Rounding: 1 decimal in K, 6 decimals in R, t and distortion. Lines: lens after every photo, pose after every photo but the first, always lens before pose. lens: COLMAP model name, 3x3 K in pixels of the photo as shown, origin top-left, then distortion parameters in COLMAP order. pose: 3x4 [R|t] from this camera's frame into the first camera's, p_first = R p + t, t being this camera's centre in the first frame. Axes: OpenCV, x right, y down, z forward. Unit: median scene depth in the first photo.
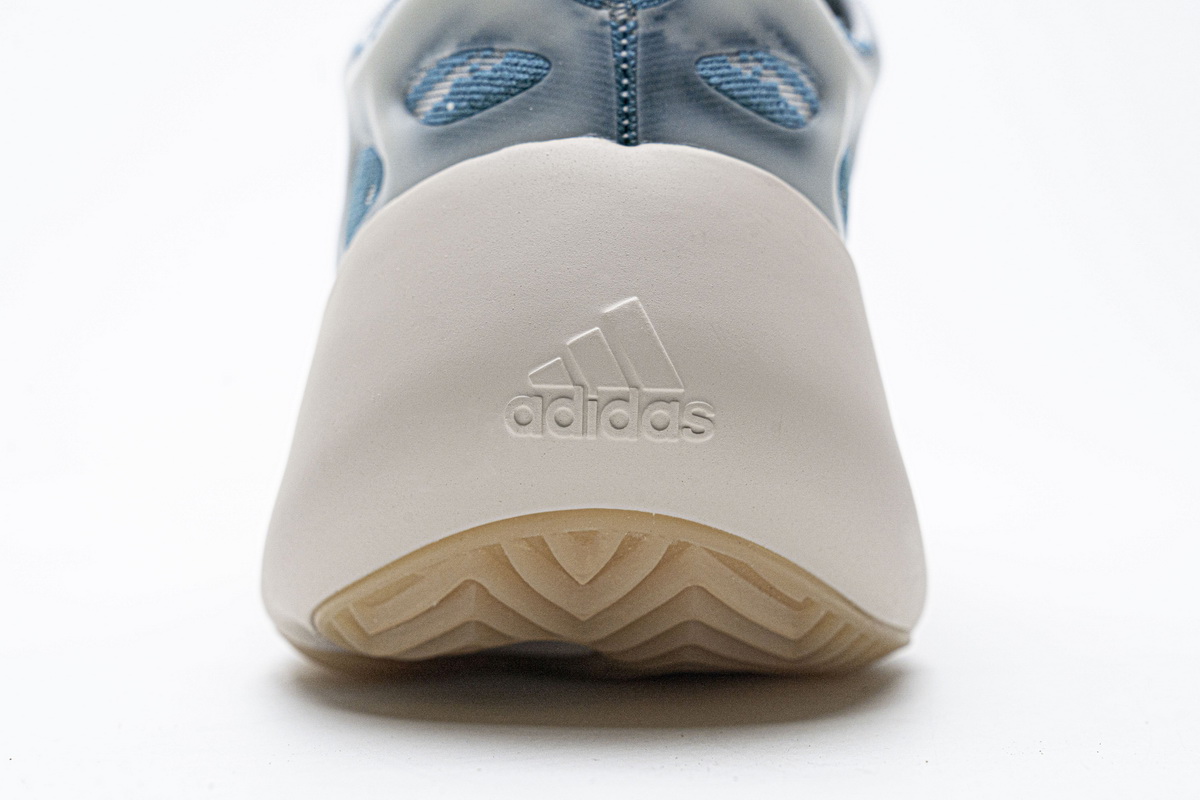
lens RADIAL K [[2339.5, 0, 600.0], [0, 2339.5, 400.0], [0, 0, 1]] dist [-0.006406, 0.130819]
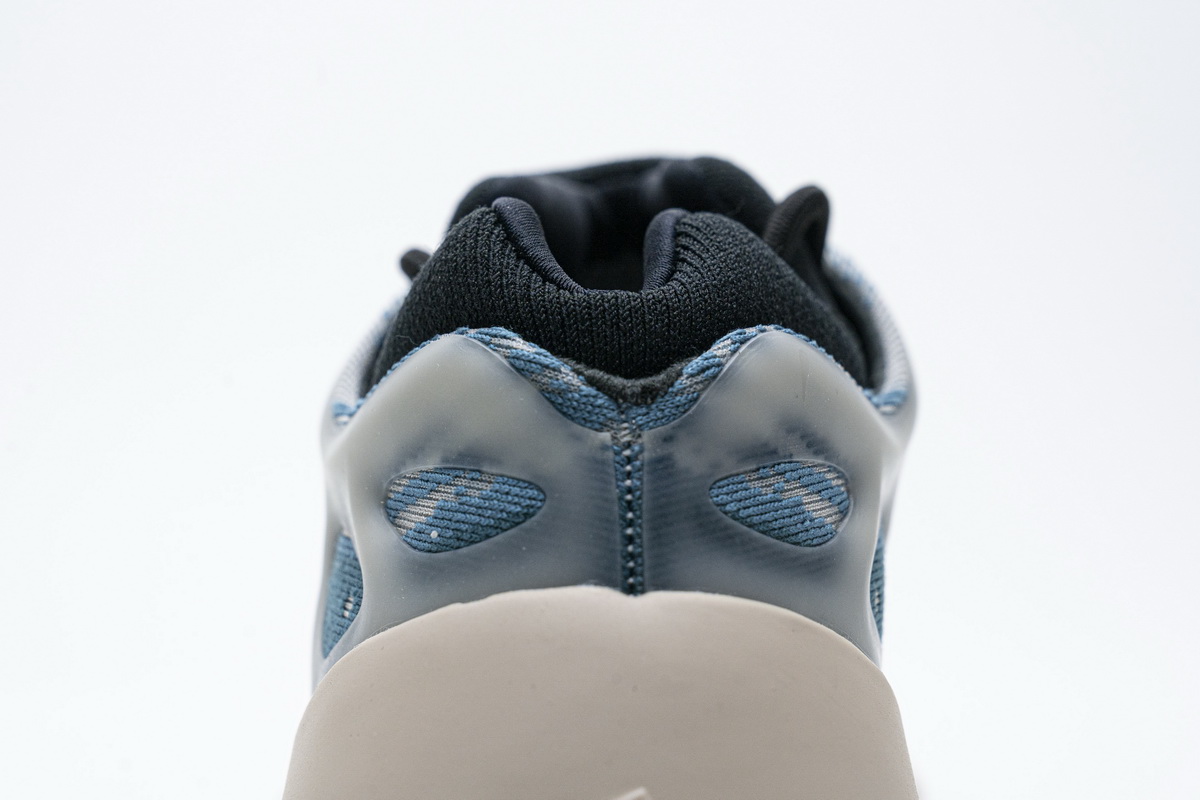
lens RADIAL K [[2339.5, 0, 600.0], [0, 2339.5, 400.0], [0, 0, 1]] dist [-0.006406, 0.130819]
pose [[0.999888, -0.010471, -0.010738, 0.009346], [0.010354, 0.999888, -0.010809, -0.169227], [0.010850, 0.010697, 0.999884, 0.112578]]
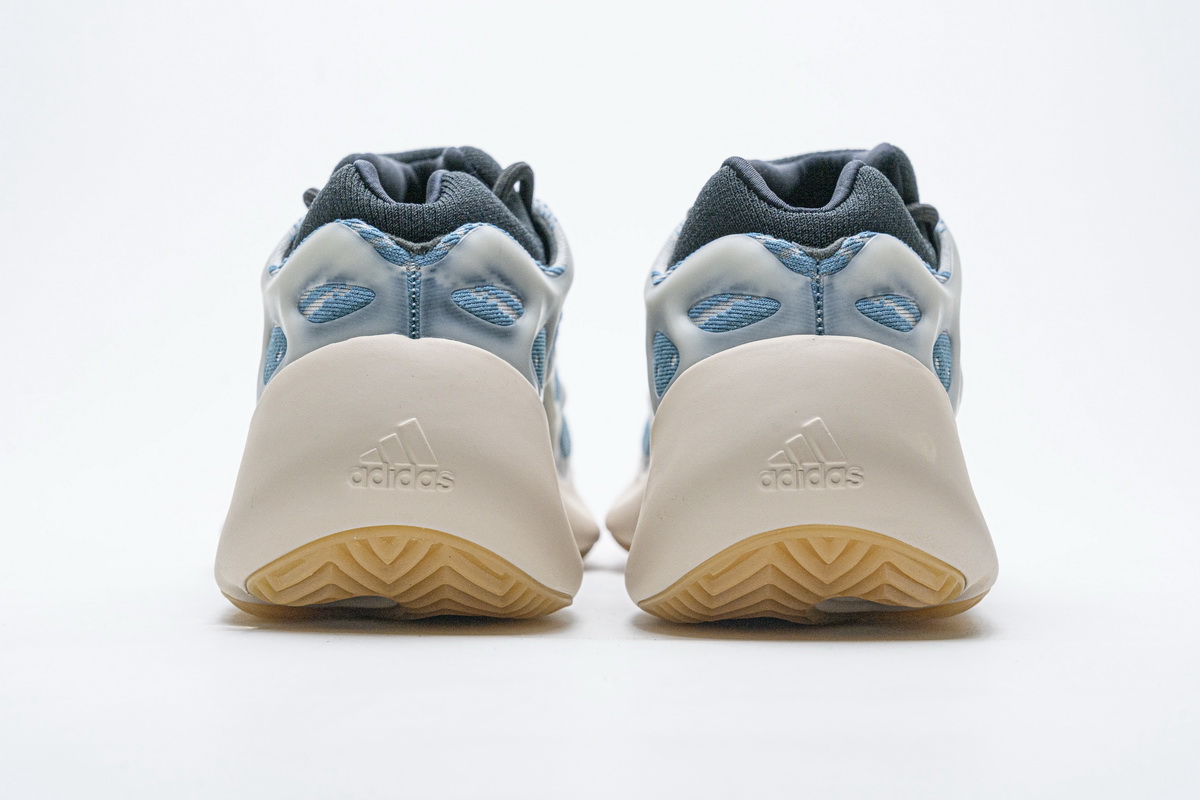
lens RADIAL K [[2339.5, 0, 600.0], [0, 2339.5, 400.0], [0, 0, 1]] dist [-0.006406, 0.130819]
pose [[0.998621, 0.011071, 0.051325, 0.065306], [-0.009892, 0.999683, -0.023168, -0.014108], [-0.051566, 0.022628, 0.998413, -0.922850]]
